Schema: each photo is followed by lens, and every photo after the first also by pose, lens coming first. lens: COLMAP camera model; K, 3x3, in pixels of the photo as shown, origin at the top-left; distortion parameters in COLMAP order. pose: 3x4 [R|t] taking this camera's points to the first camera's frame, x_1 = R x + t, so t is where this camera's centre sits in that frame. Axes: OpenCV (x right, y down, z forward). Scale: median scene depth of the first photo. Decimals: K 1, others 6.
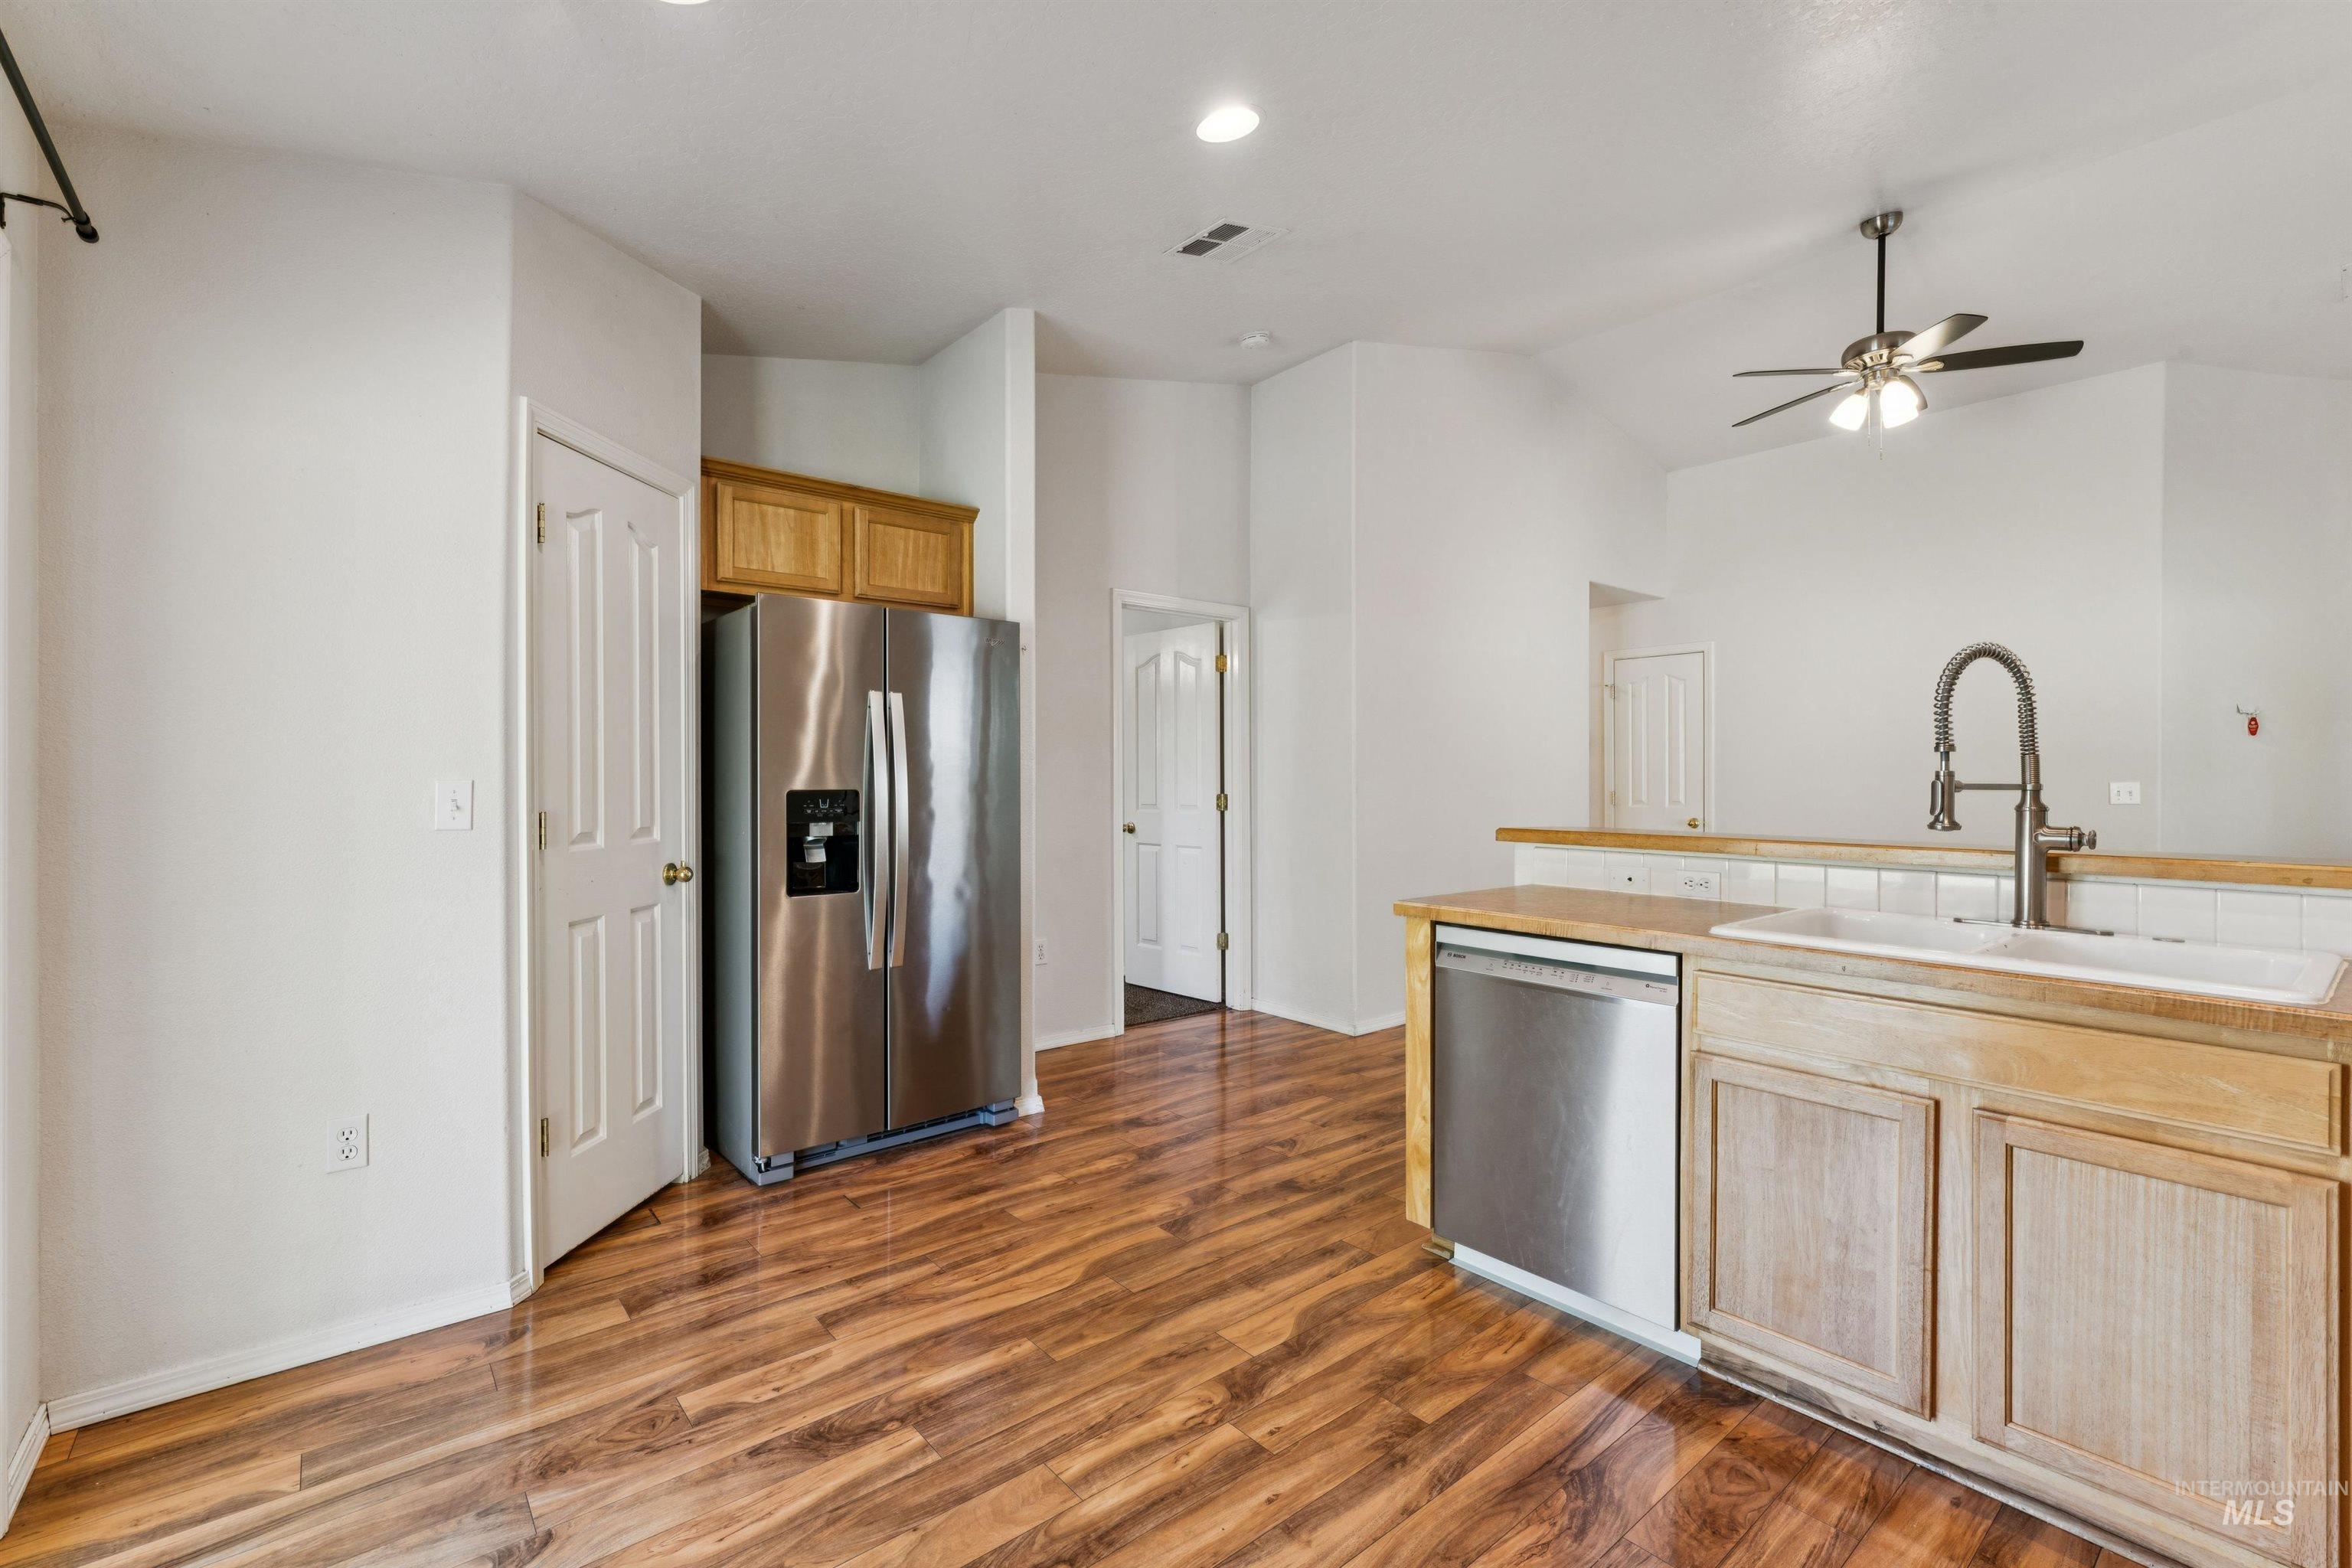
lens RADIAL K [[1027.3, 0, 1172.0], [0, 1027.3, 781.3], [0, 0, 1]] dist [-0.001807, -0.000885]
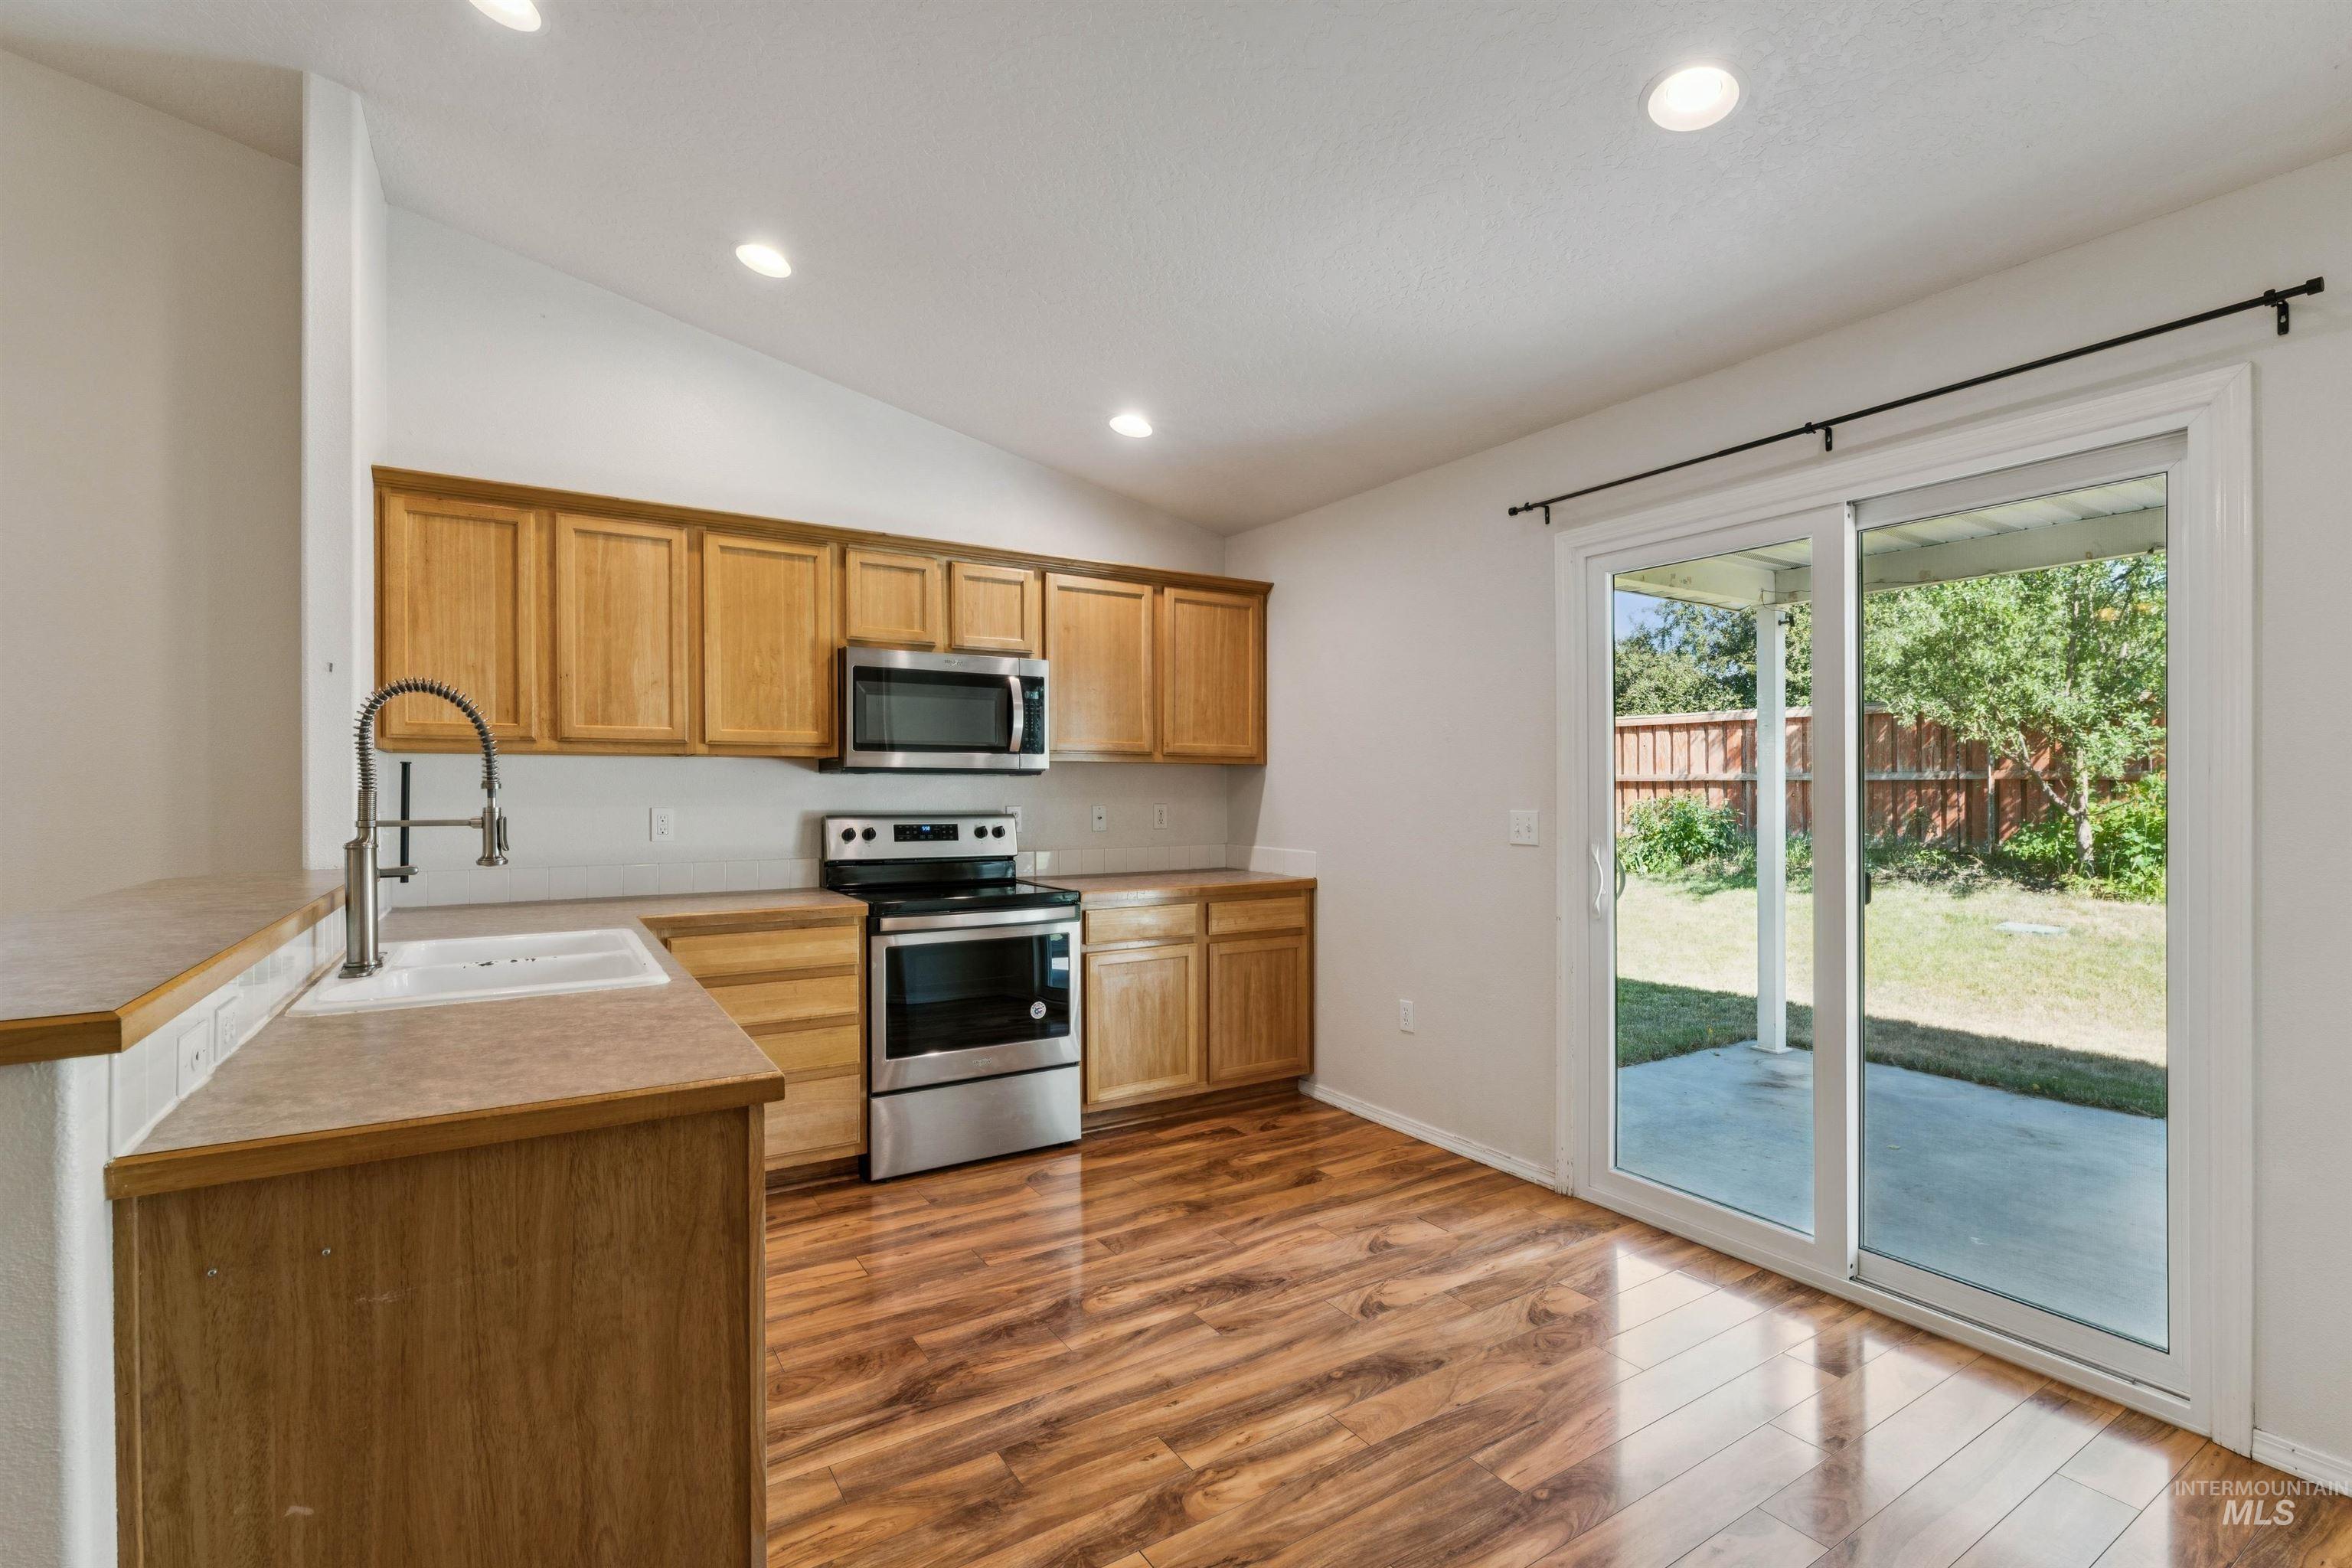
lens RADIAL K [[1053.9, 0, 1187.1], [0, 1053.9, 789.4], [0, 0, 1]] dist [-0.003358, 0.001218]
pose [[-0.994013, -0.000887, 0.109258, -0.046340], [-0.000265, 0.999984, 0.005705, -0.032287], [-0.109261, 0.005642, -0.993997, 1.858254]]
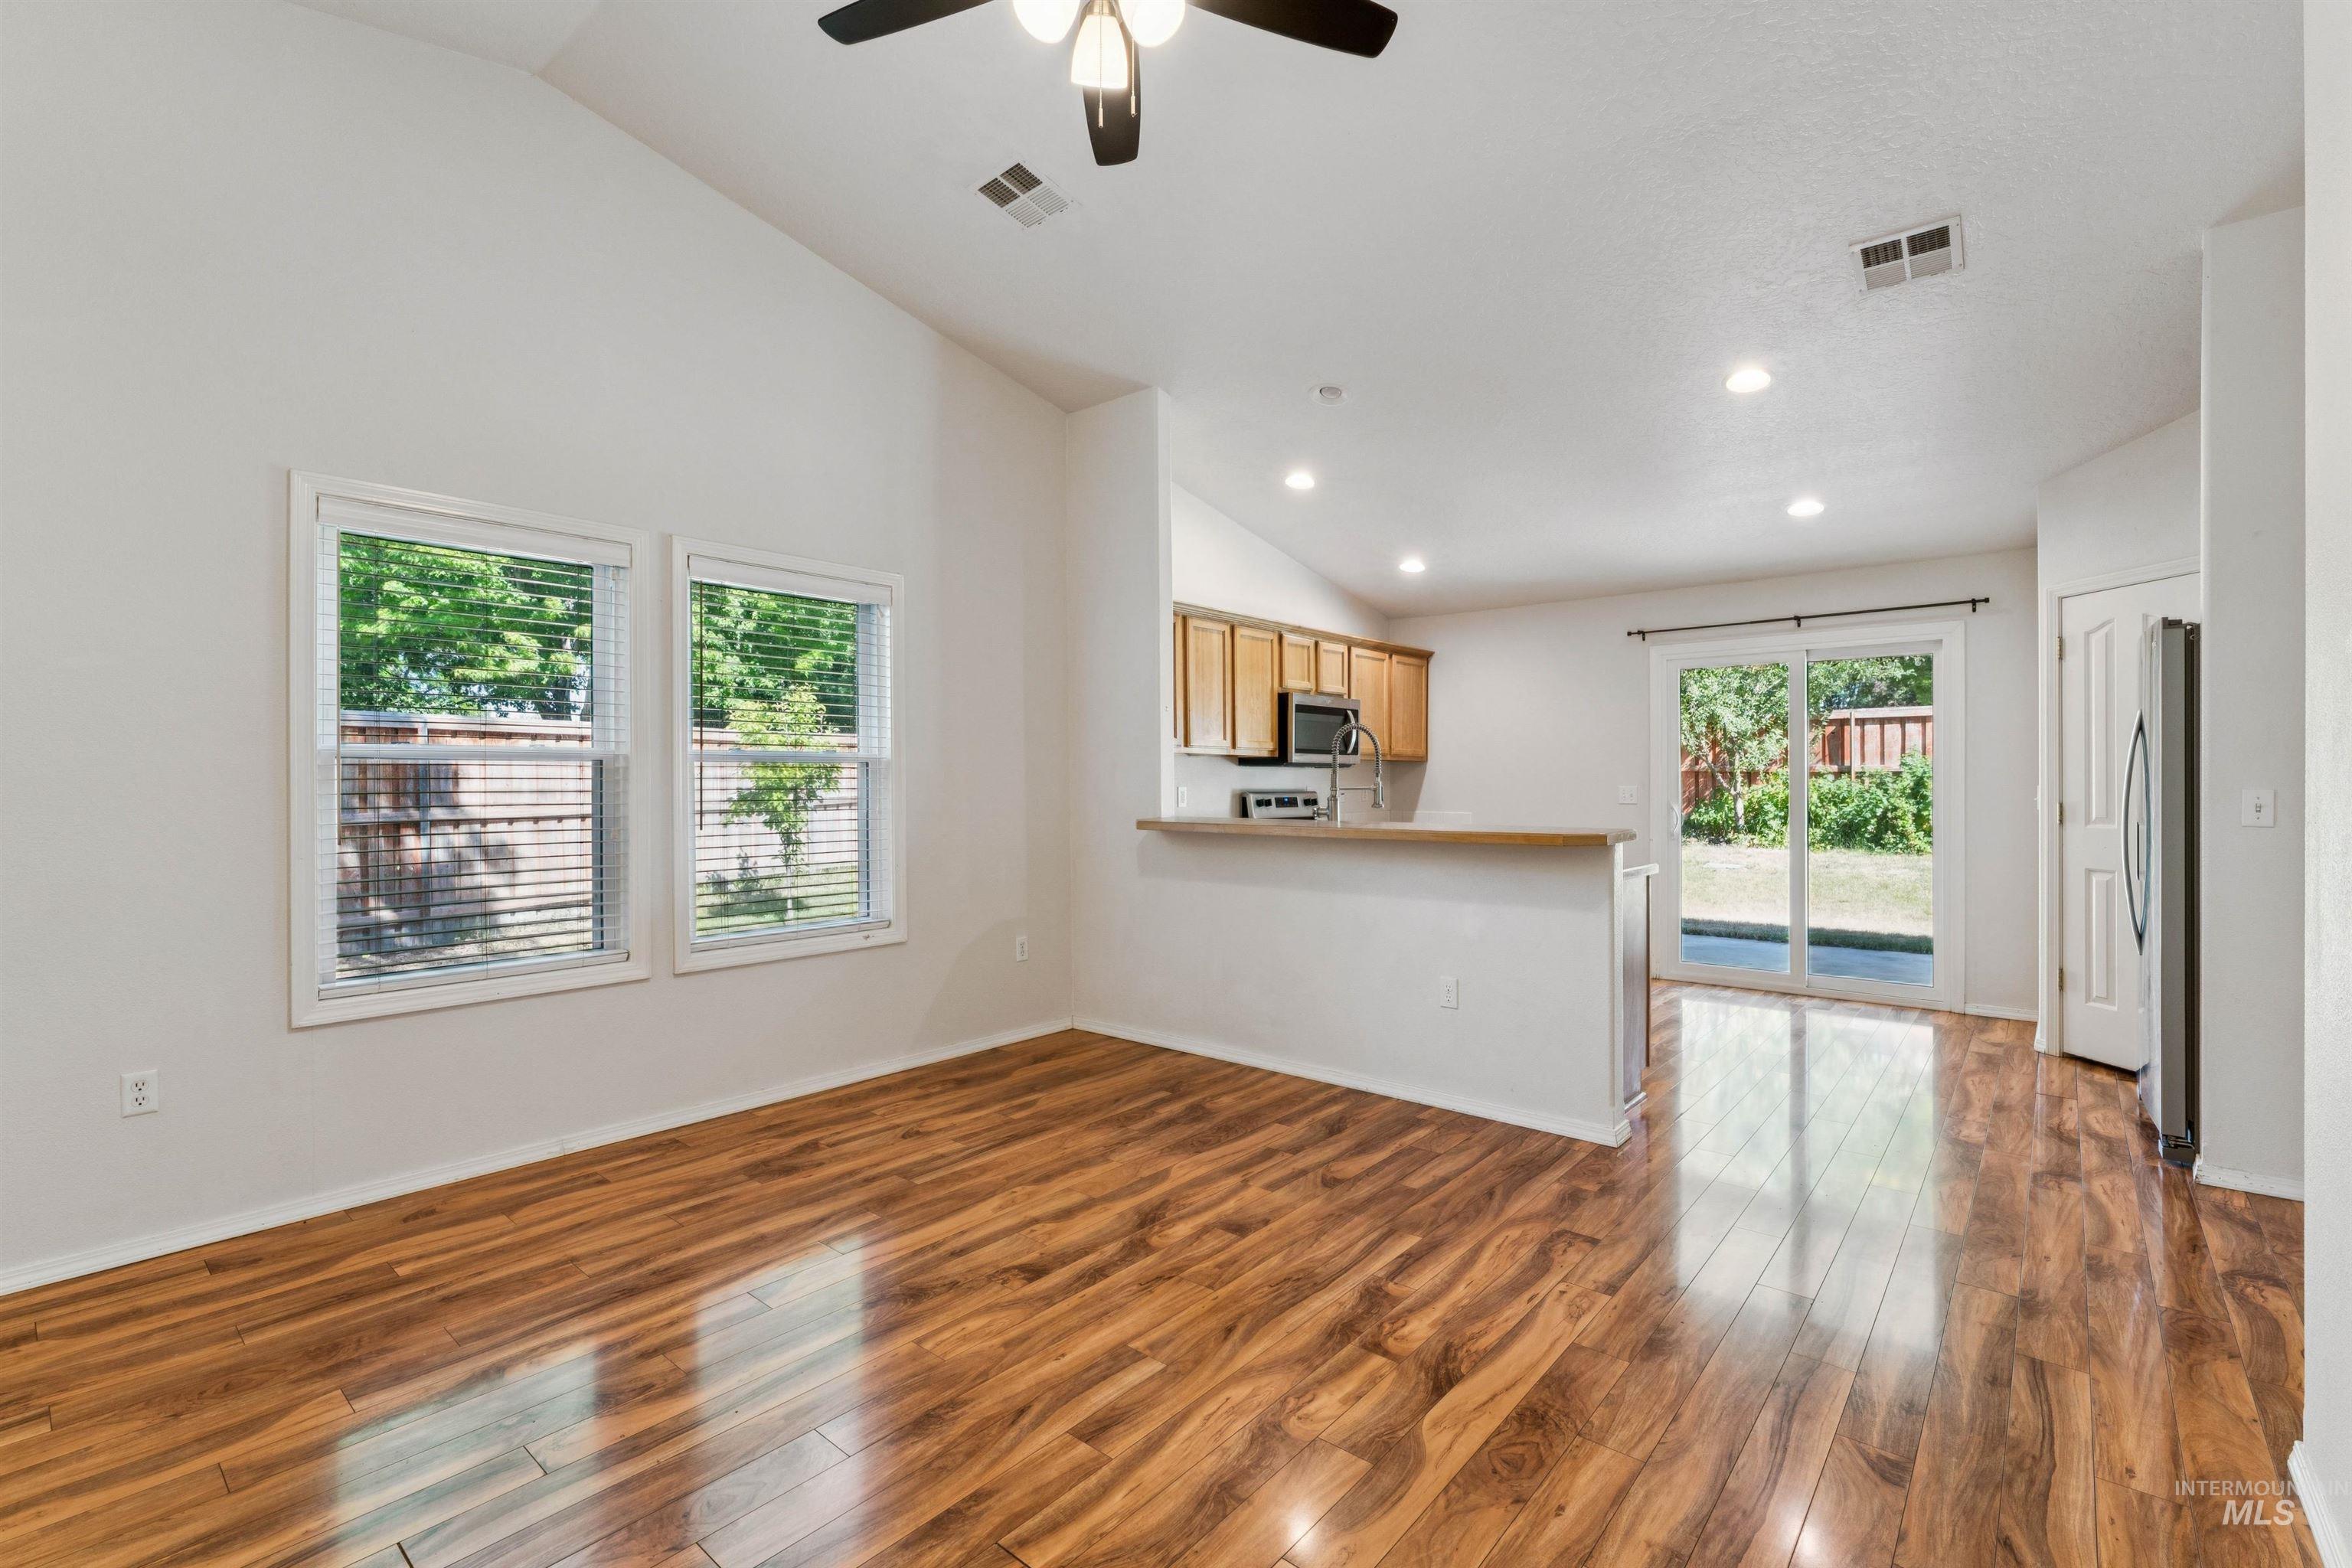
lens RADIAL K [[1027.3, 0, 1189.1], [0, 1027.3, 778.8], [0, 0, 1]] dist [-0.001807, -0.000885]
pose [[-0.982783, -0.000032, -0.184761, 1.499467], [-0.000631, 0.999995, 0.003181, -0.022258], [0.184760, 0.003243, -0.982778, 2.987059]]
